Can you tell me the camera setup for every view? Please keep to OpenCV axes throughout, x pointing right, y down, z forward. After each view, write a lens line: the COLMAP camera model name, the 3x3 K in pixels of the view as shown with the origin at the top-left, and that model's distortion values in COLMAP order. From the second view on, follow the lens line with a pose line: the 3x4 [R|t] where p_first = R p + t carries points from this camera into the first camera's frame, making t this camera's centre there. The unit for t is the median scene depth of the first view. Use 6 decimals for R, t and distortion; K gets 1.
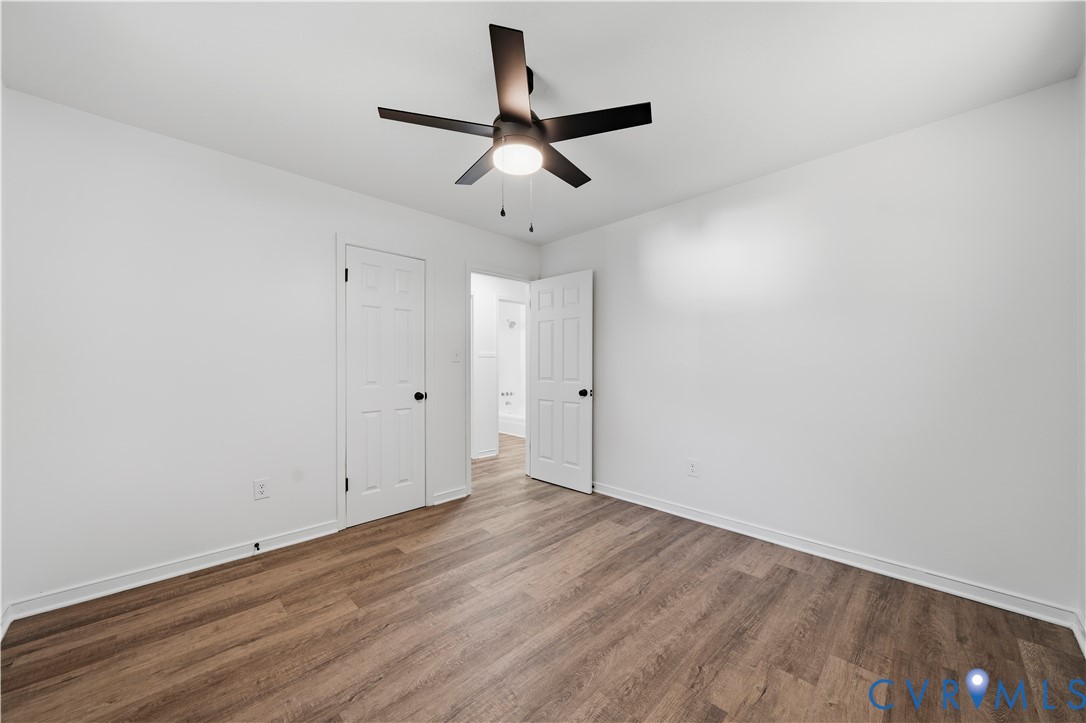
lens RADIAL K [[390.9, 0, 544.5], [0, 390.9, 364.7], [0, 0, 1]] dist [-0.000536, -0.000194]
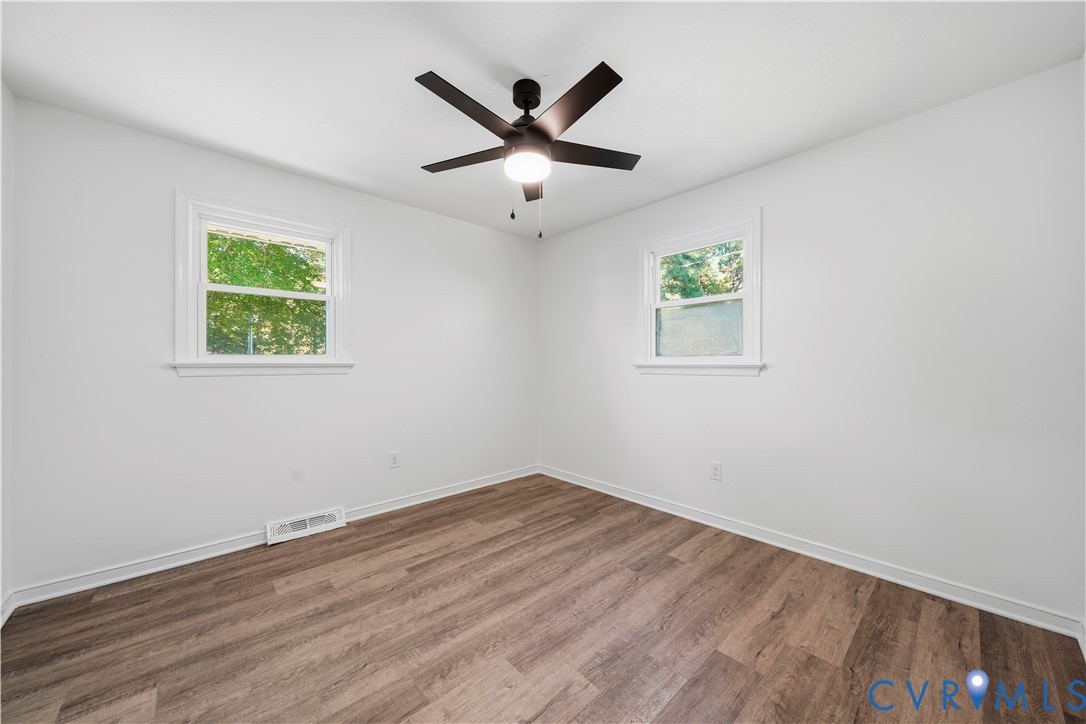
lens RADIAL K [[520.8, 0, 544.5], [0, 520.8, 365.2], [0, 0, 1]] dist [0.000280, 0.000923]
pose [[-0.998965, 0.001668, 0.045463, -0.175970], [0.001720, 0.999998, 0.001118, 0.008860], [-0.045461, 0.001195, -0.998965, 2.398335]]
